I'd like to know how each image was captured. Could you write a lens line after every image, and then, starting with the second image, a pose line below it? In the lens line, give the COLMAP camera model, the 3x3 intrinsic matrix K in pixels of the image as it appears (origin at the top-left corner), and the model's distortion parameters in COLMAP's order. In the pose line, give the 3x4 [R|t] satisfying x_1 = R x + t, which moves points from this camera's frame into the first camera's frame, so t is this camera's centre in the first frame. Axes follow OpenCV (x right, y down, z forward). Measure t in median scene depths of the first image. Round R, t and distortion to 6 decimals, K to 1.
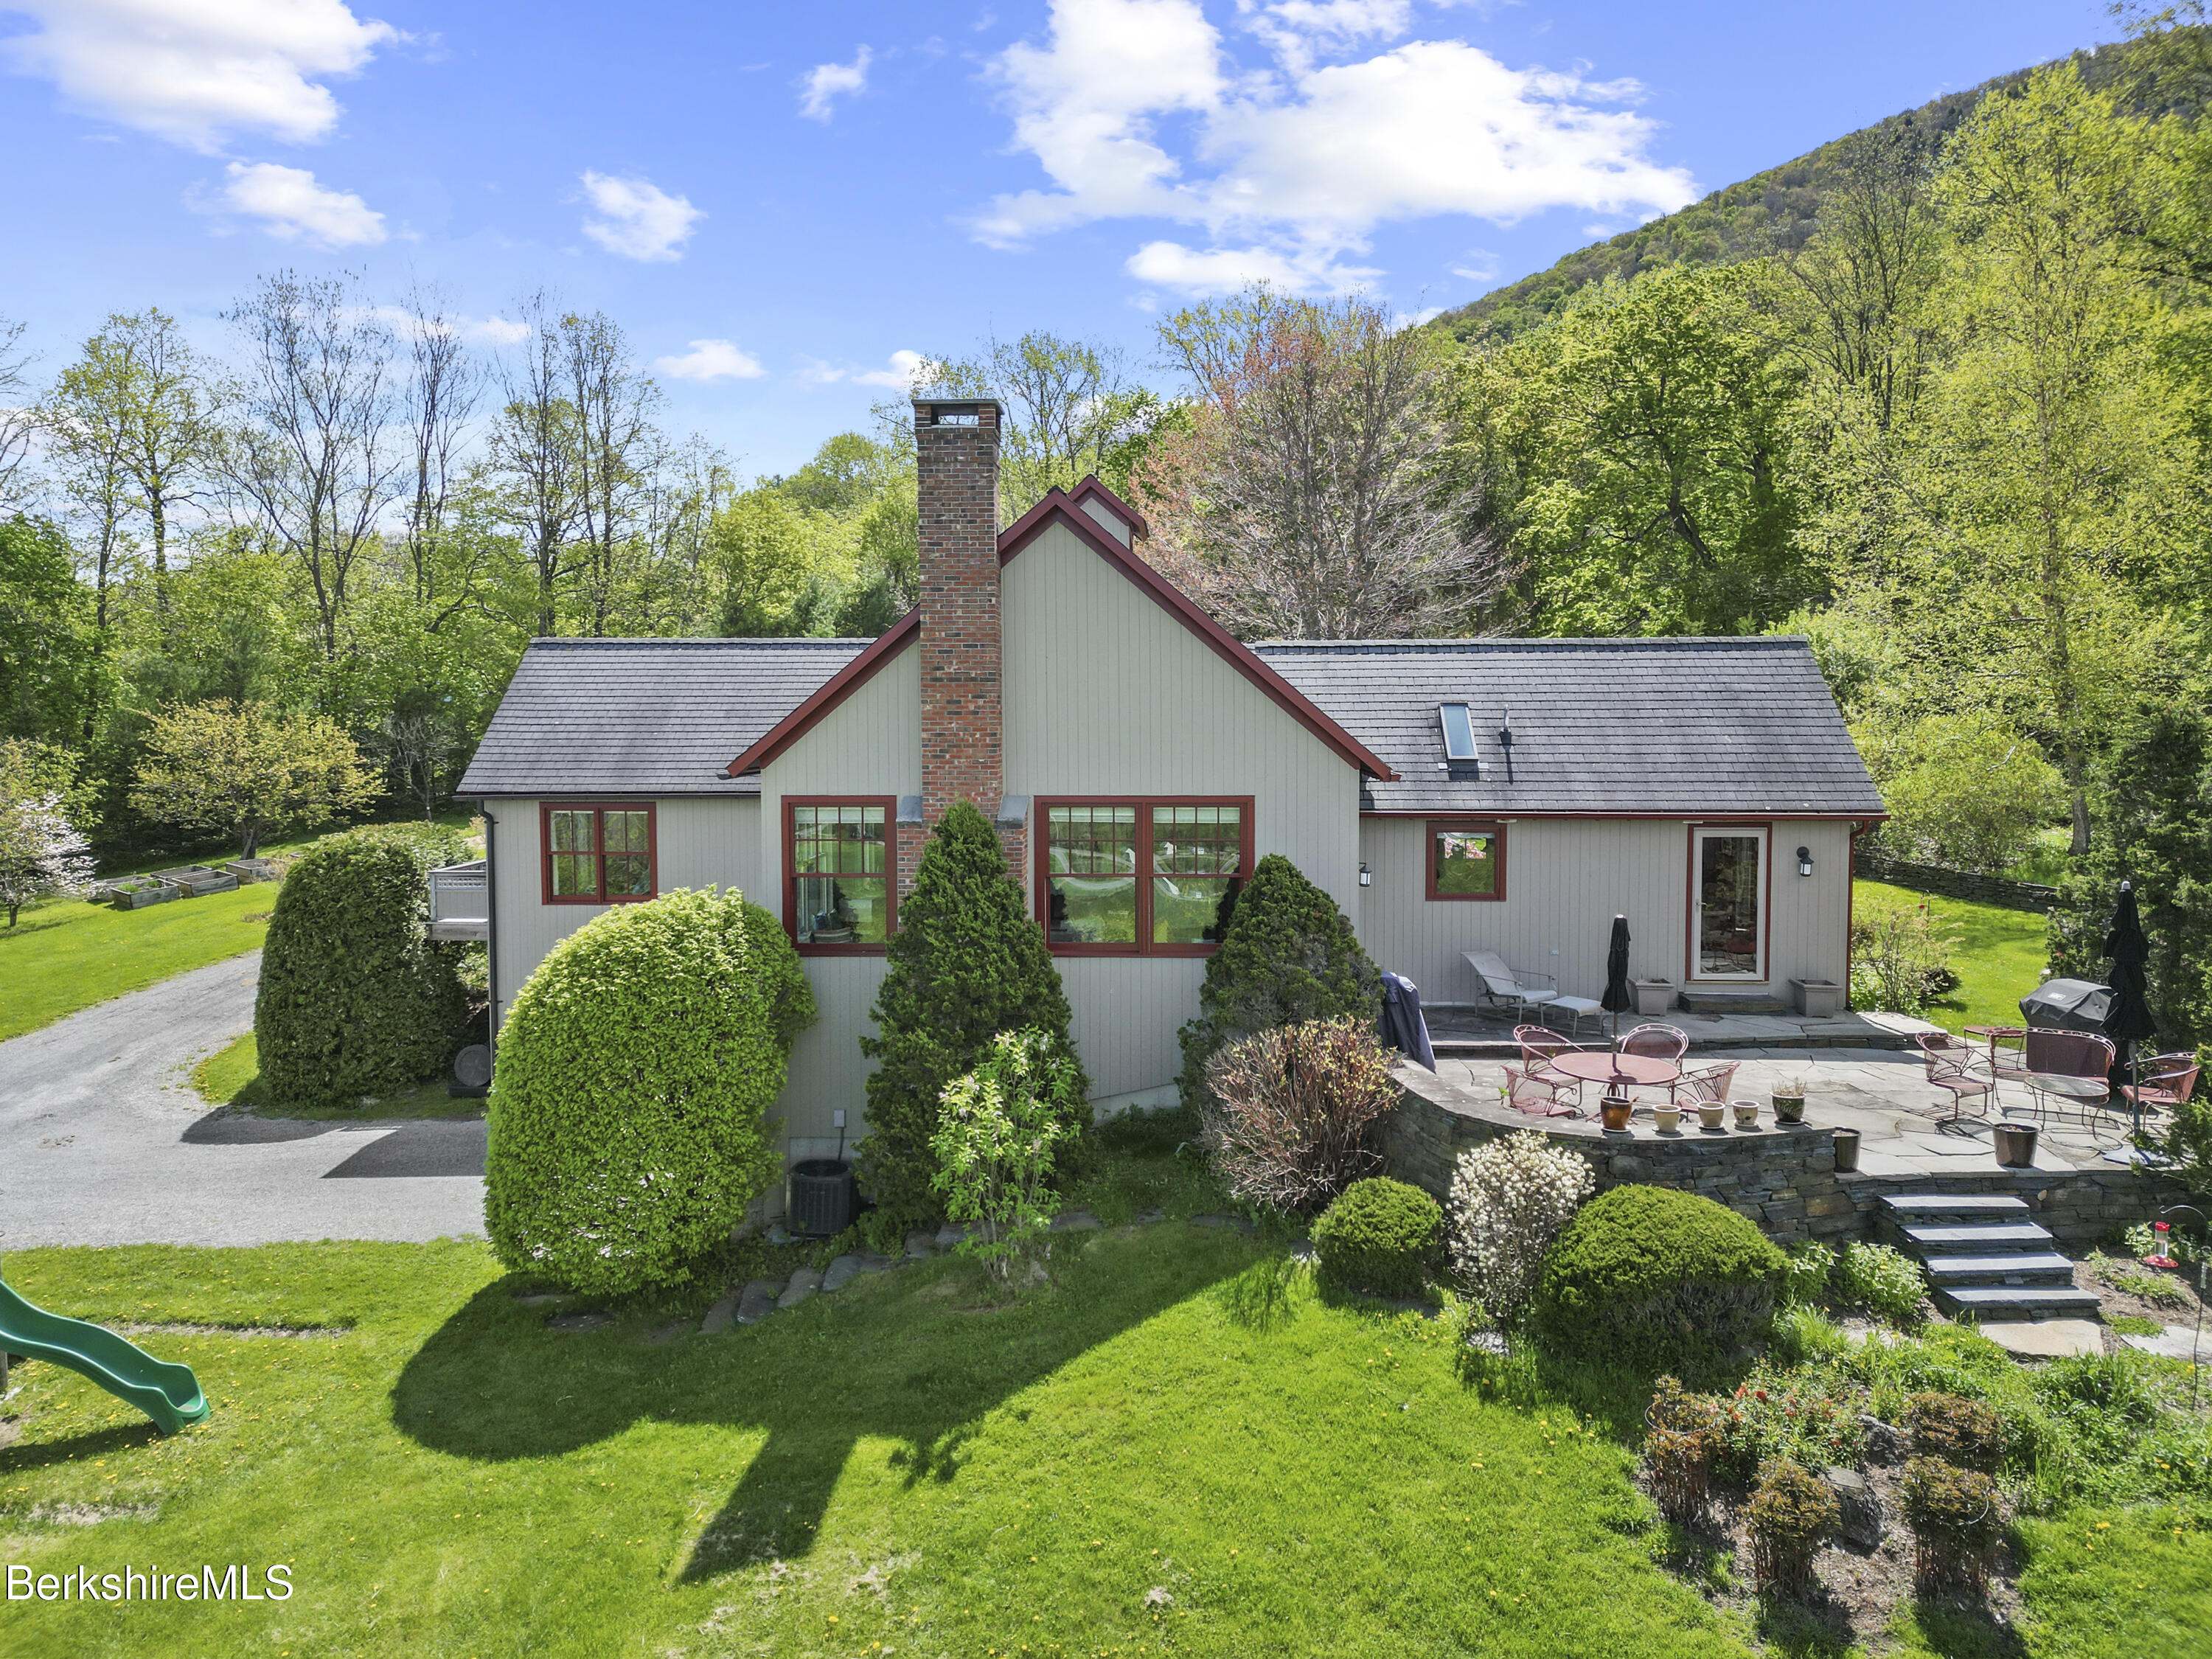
lens RADIAL K [[1616.1, 0, 1097.3], [0, 1616.1, 816.9], [0, 0, 1]] dist [0.083498, -0.083855]
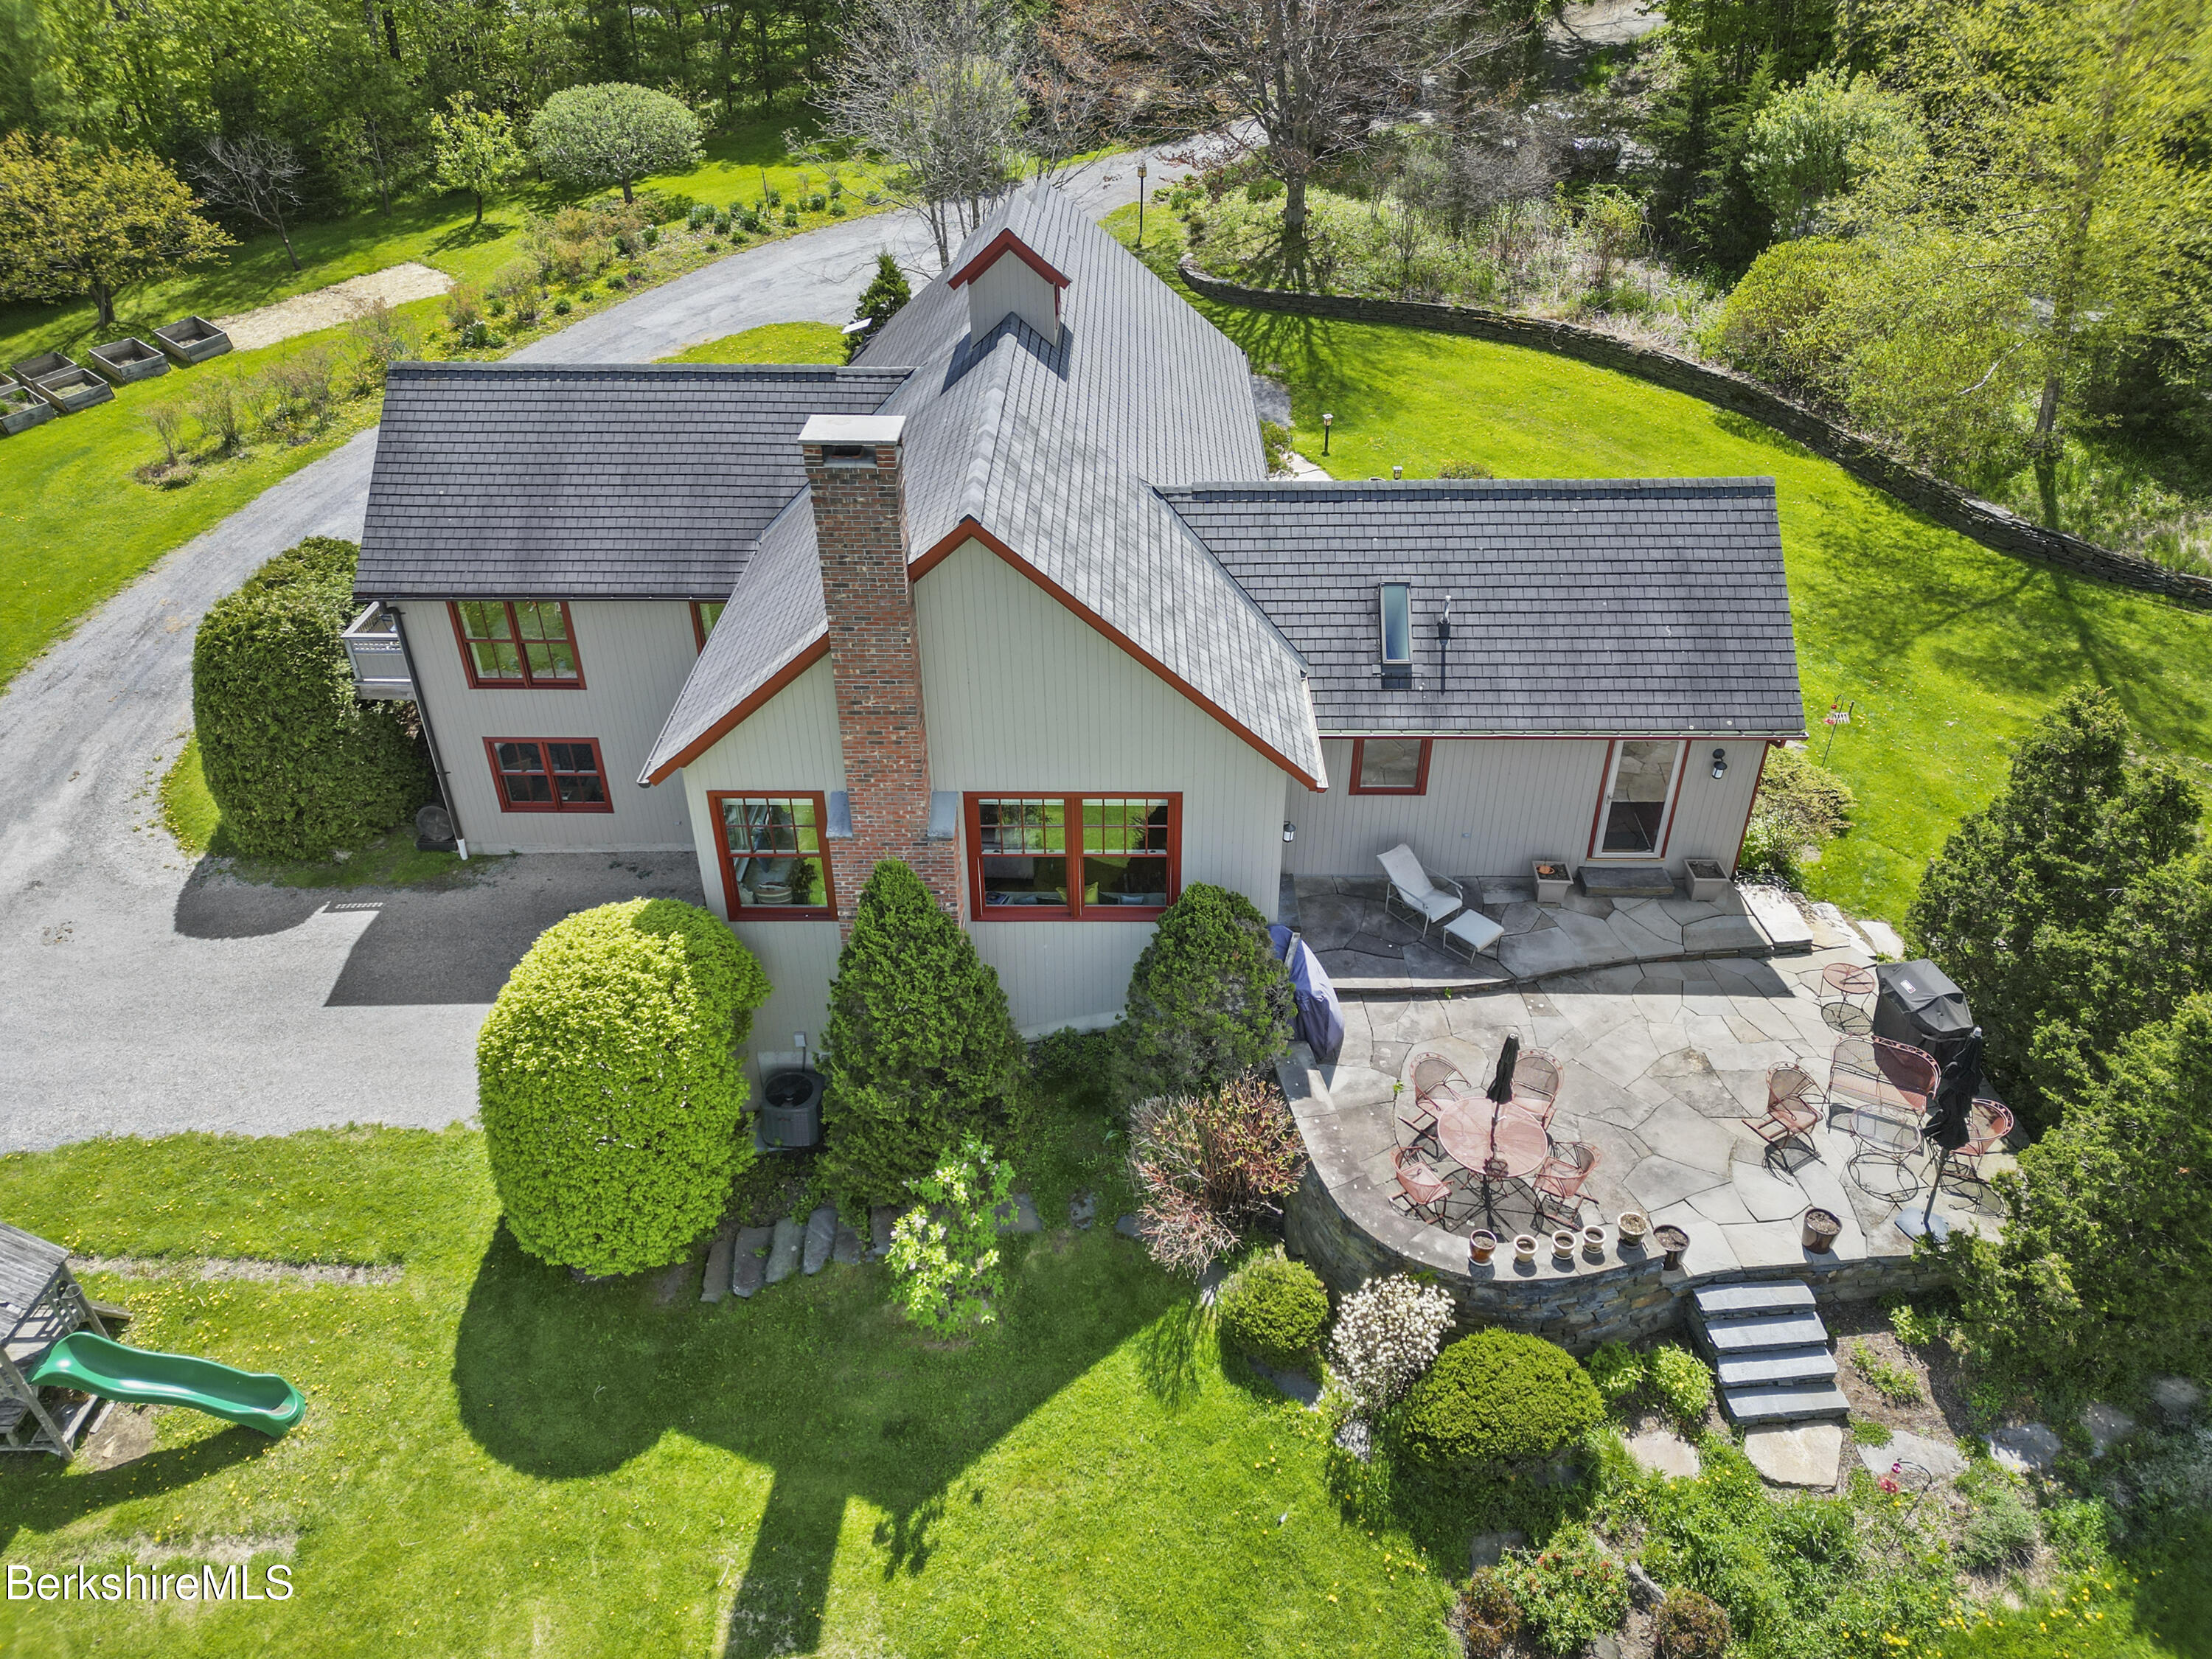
lens RADIAL K [[1600.3, 0, 1103.3], [0, 1600.3, 770.2], [0, 0, 1]] dist [0.090133, -0.091442]
pose [[0.999295, -0.025389, 0.027656, 0.023066], [0.007665, 0.859119, 0.511719, -0.589149], [-0.036752, -0.511146, 0.858708, 0.170002]]
